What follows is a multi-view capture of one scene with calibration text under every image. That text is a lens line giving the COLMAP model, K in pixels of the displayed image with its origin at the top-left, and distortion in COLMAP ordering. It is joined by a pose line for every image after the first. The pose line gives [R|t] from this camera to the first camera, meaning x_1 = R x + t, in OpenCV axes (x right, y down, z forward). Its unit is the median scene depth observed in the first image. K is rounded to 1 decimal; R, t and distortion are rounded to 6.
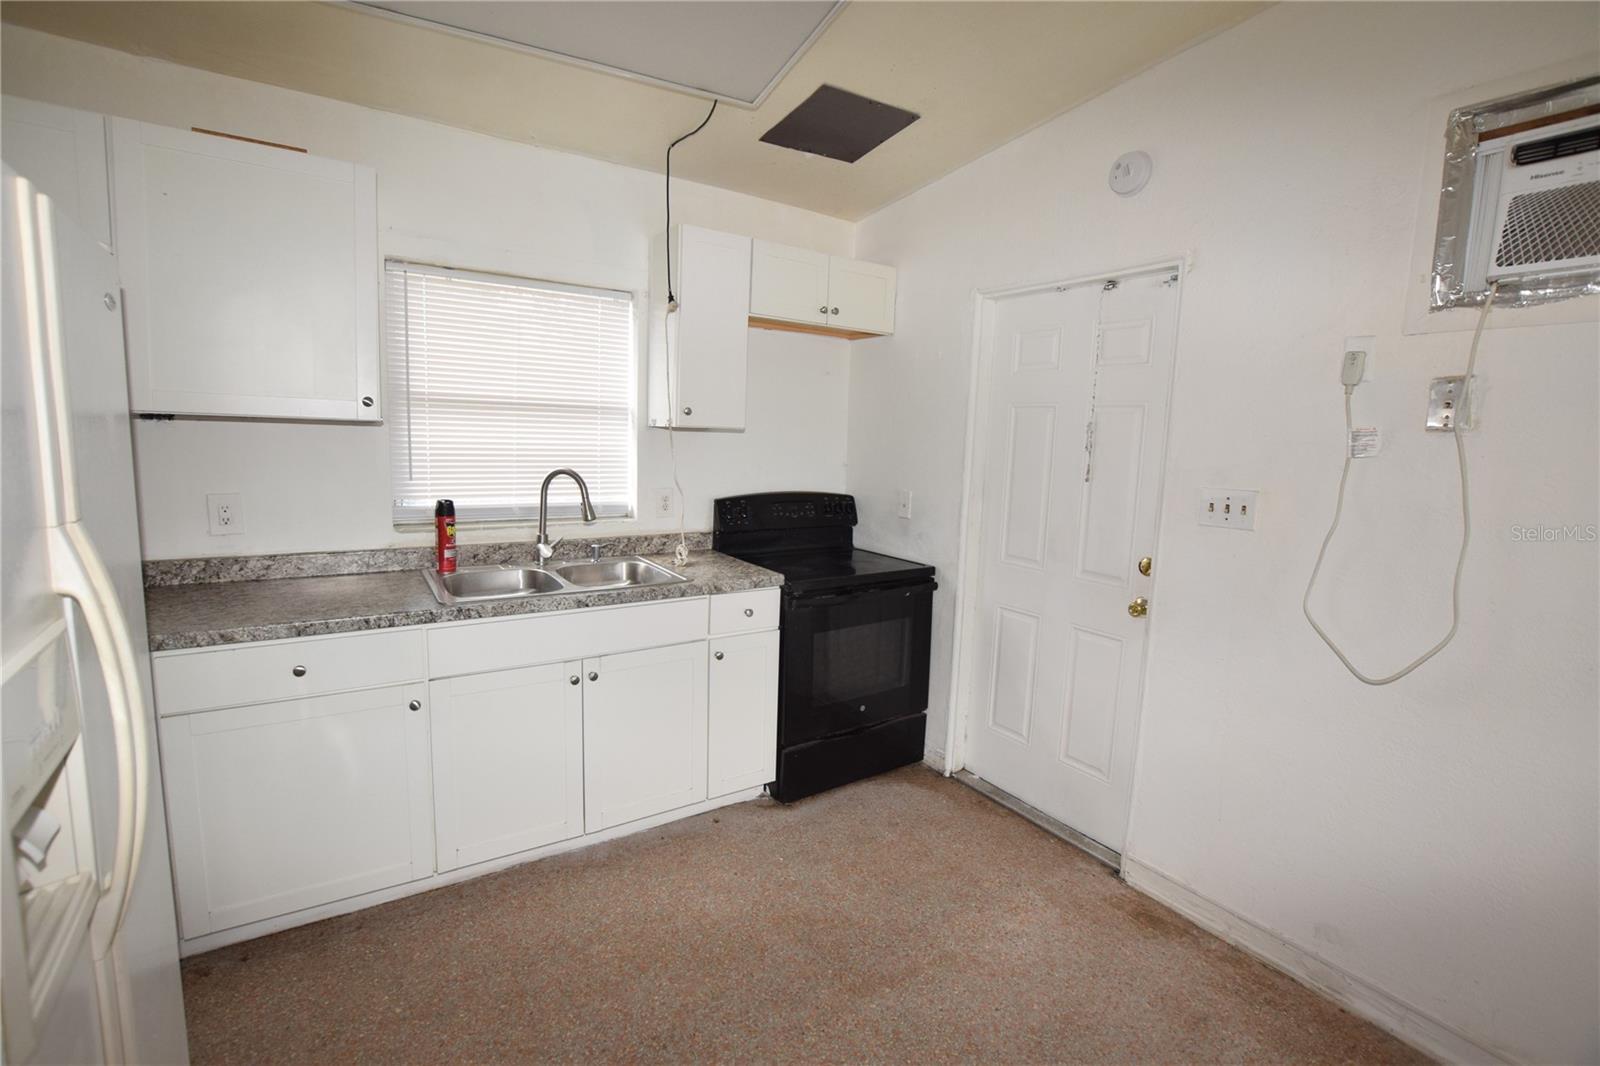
lens RADIAL K [[705.1, 0, 788.0], [0, 705.1, 523.9], [0, 0, 1]] dist [-0.034281, 0.003758]
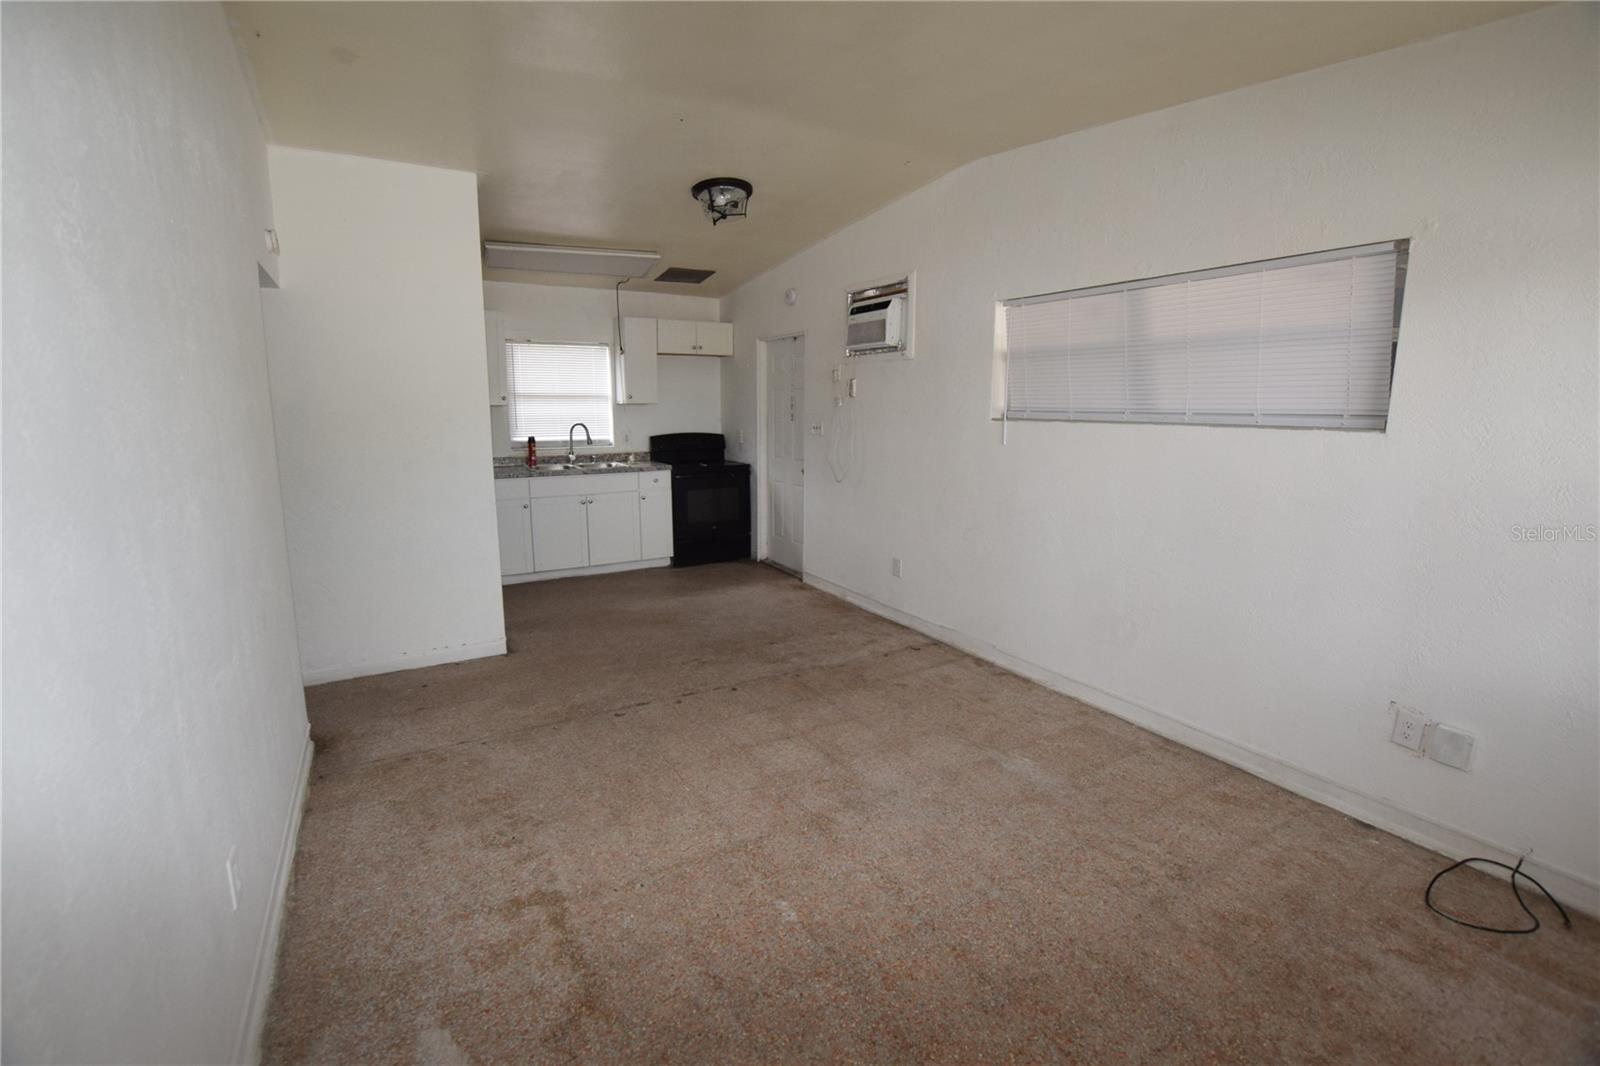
lens RADIAL K [[705.1, 0, 795.4], [0, 705.1, 521.9], [0, 0, 1]] dist [-0.034281, 0.003758]
pose [[0.998063, -0.022520, -0.057991, 0.545248], [0.024843, 0.998904, 0.039662, 0.180379], [0.057034, -0.041026, 0.997529, -1.348772]]
